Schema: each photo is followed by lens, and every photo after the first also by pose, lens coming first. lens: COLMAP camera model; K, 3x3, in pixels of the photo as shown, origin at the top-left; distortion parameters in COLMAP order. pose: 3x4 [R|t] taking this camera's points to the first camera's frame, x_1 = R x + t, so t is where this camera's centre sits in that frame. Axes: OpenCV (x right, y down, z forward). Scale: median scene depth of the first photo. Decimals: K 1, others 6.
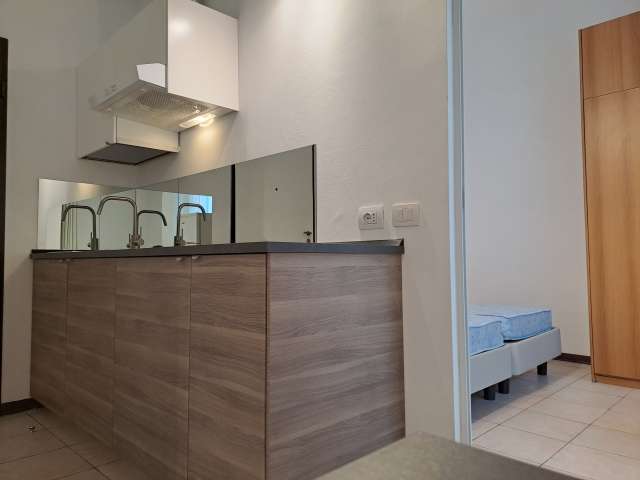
lens RADIAL K [[469.4, 0, 321.8], [0, 469.4, 234.6], [0, 0, 1]] dist [0.019036, -0.004642]
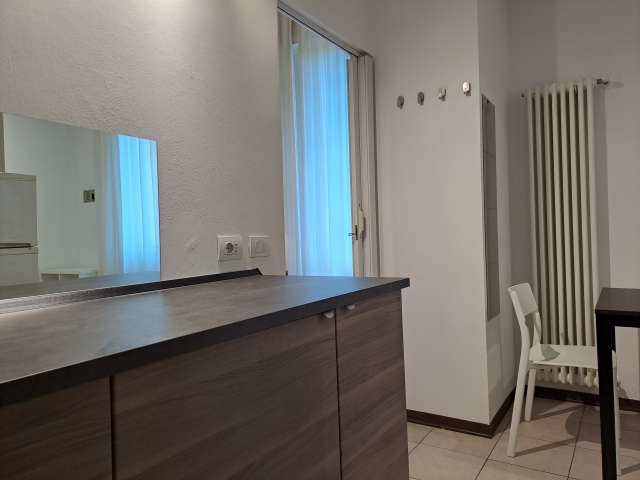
lens RADIAL K [[469.4, 0, 321.8], [0, 469.4, 234.6], [0, 0, 1]] dist [0.019036, -0.004642]
pose [[-0.216674, 0.017563, 0.976086, -0.845224], [-0.021252, 0.999516, -0.022702, -0.044551], [-0.976013, -0.025663, -0.216196, 1.004768]]
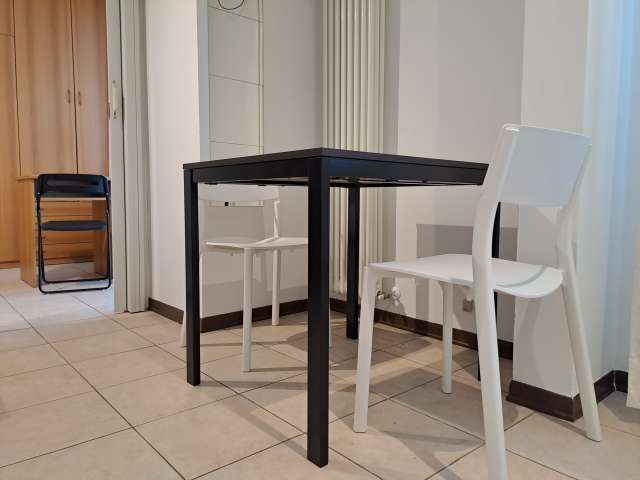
lens RADIAL K [[469.4, 0, 321.8], [0, 469.4, 234.6], [0, 0, 1]] dist [0.019036, -0.004642]
pose [[0.067241, -0.062619, 0.995770, -0.792151], [-0.056035, 0.996216, 0.066431, 0.140129], [-0.996162, -0.060265, 0.063477, -0.109180]]
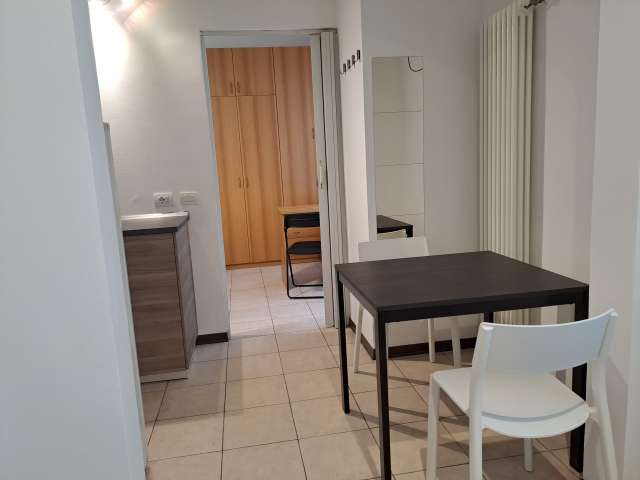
lens RADIAL K [[469.4, 0, 321.8], [0, 469.4, 234.6], [0, 0, 1]] dist [0.019036, -0.004642]
pose [[0.572921, -0.146558, 0.806401, -0.952832], [0.001314, 0.984046, 0.177911, -0.212415], [-0.819610, -0.100870, 0.563973, -0.451407]]
